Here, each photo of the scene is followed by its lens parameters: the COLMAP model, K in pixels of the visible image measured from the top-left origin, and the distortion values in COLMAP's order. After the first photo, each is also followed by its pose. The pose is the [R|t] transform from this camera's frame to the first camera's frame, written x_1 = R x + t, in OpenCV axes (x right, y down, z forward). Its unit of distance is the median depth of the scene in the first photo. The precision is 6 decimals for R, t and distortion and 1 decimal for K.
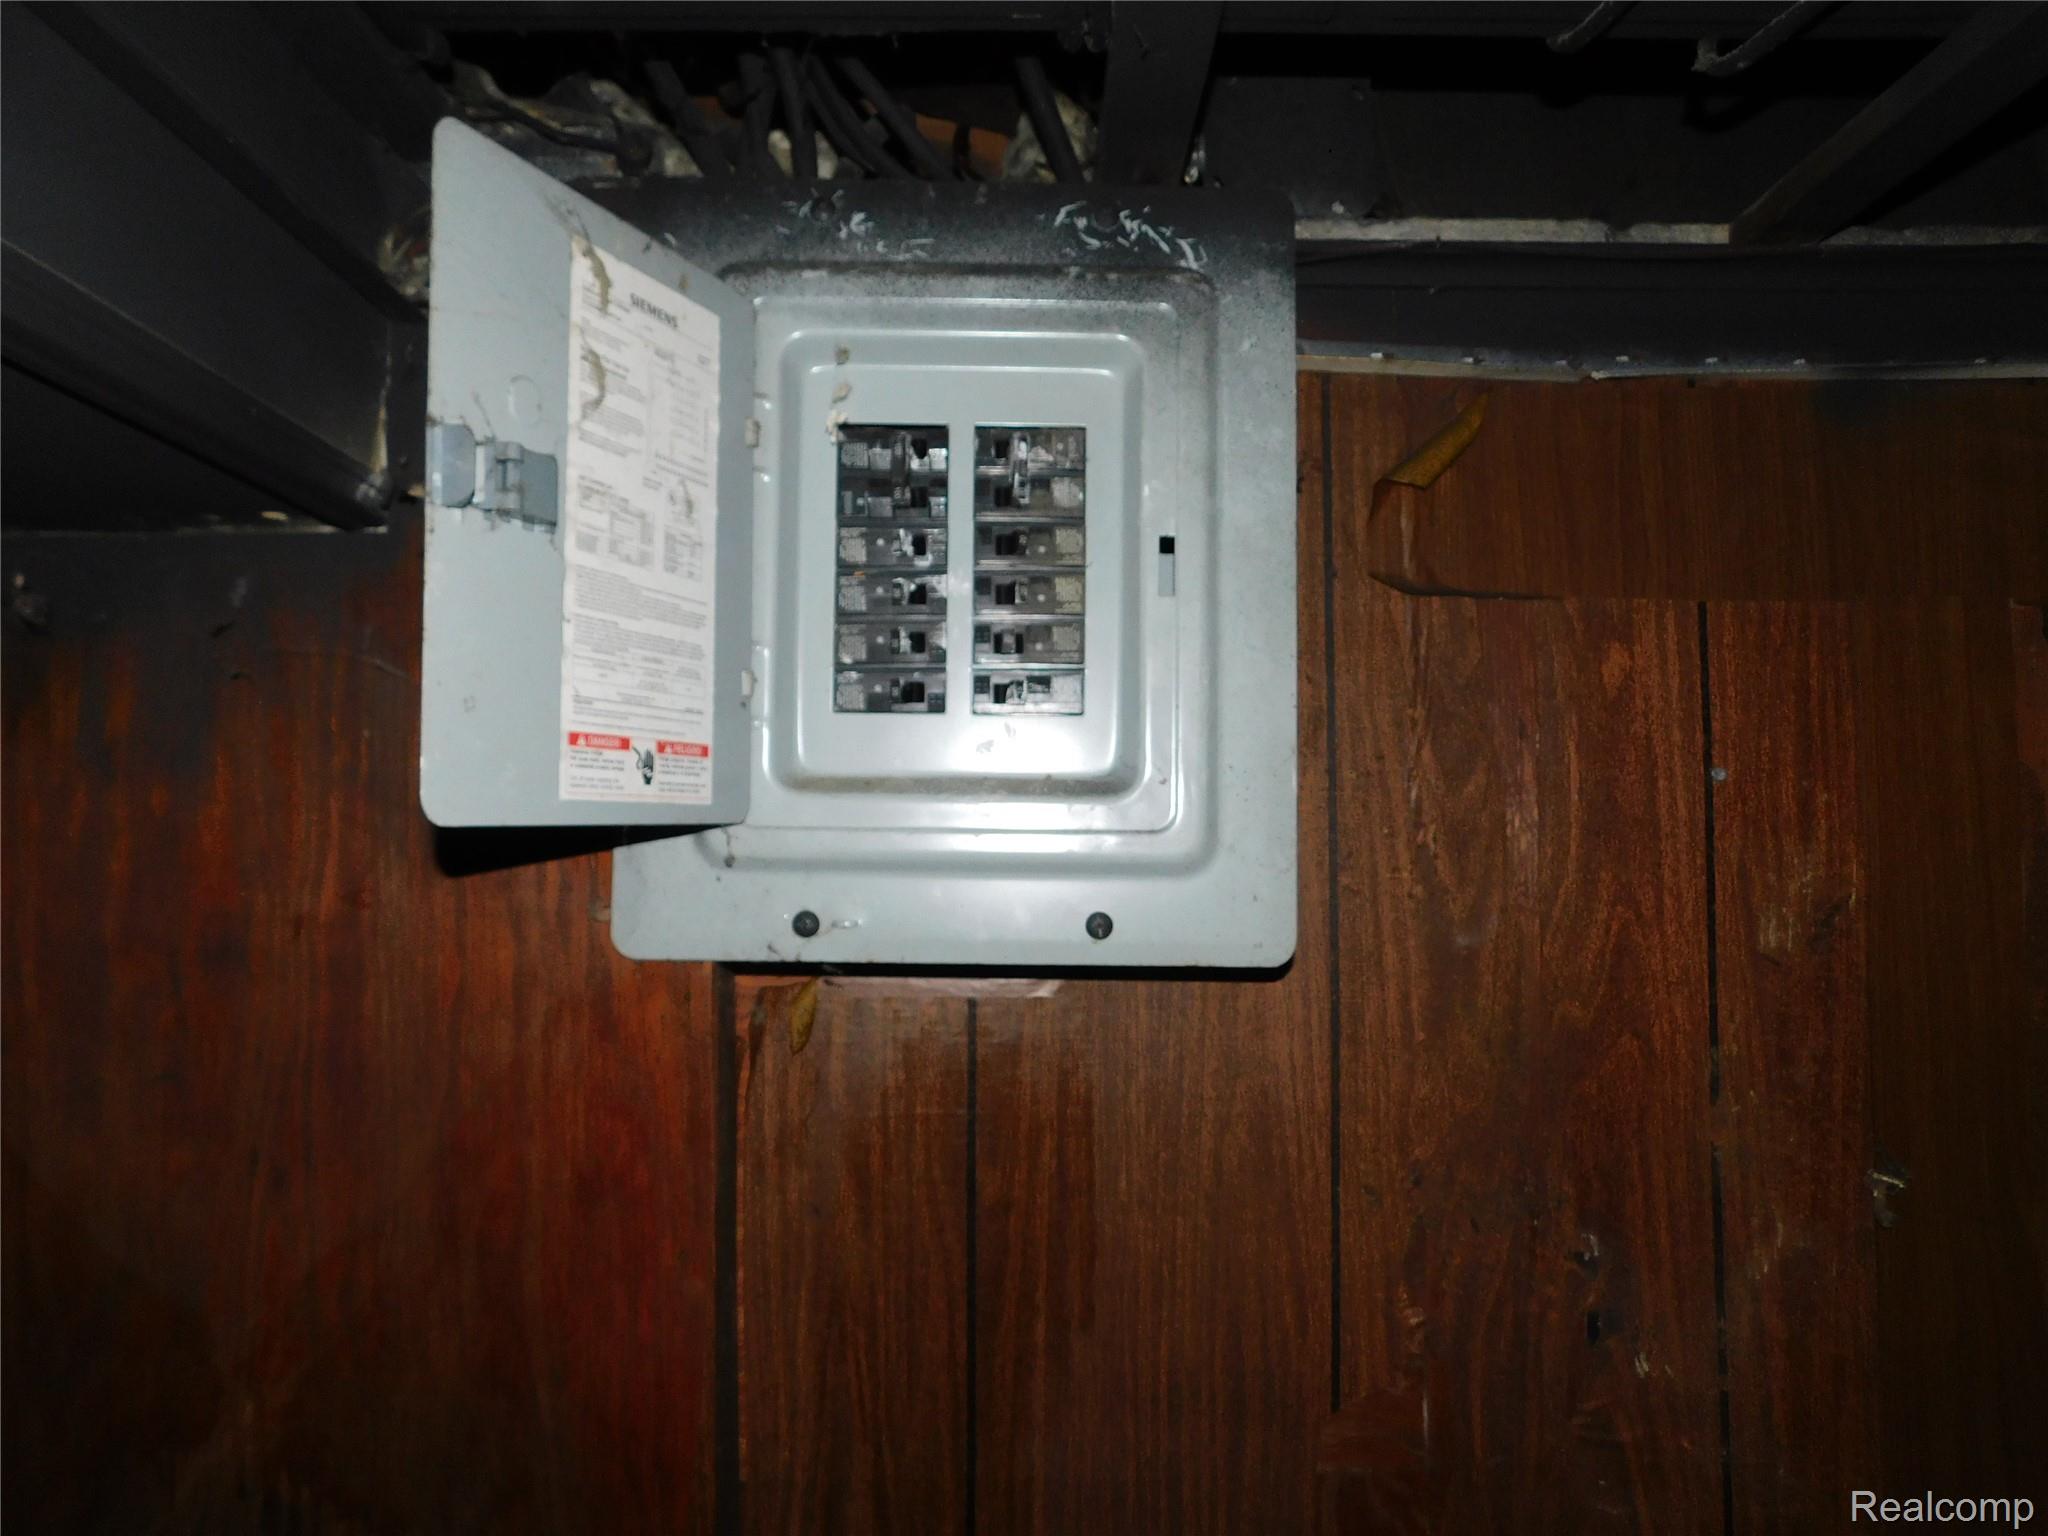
lens RADIAL K [[1395.7, 0, 1016.3], [0, 1395.7, 769.8], [0, 0, 1]] dist [-0.036666, 0.015075]
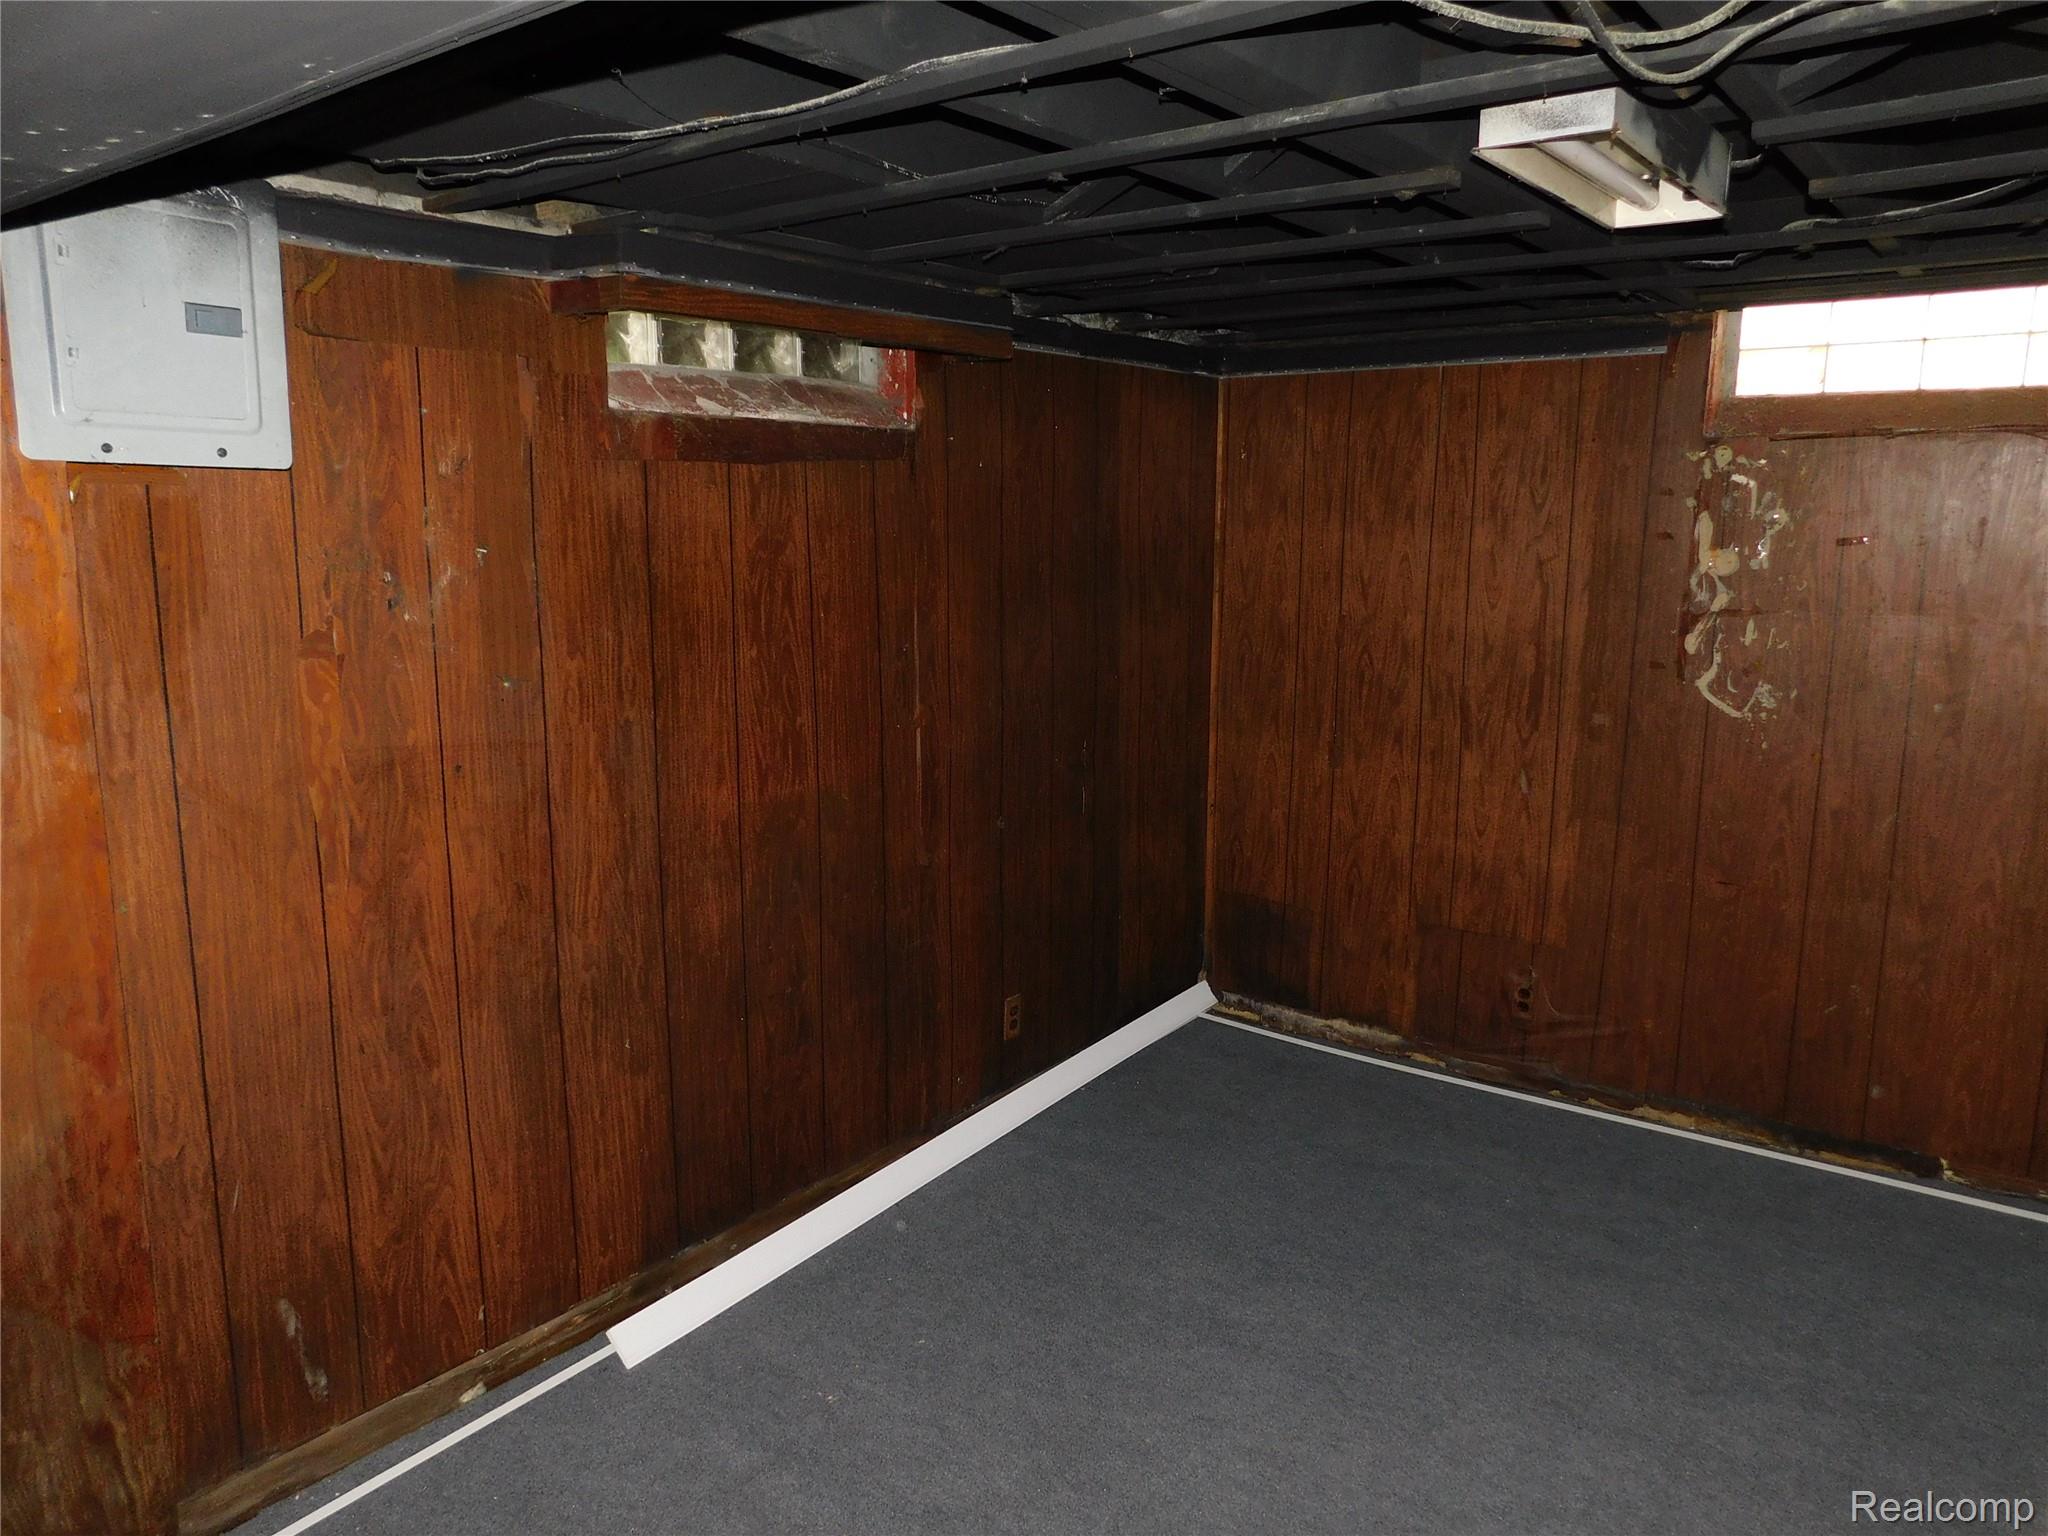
lens RADIAL K [[1395.7, 0, 1019.9], [0, 1395.7, 769.2], [0, 0, 1]] dist [-0.036666, 0.015075]
pose [[0.618405, -0.138594, 0.773542, -1.051637], [-0.061358, 0.972806, 0.223347, 0.010089], [-0.783461, -0.185582, 0.593084, -1.807636]]
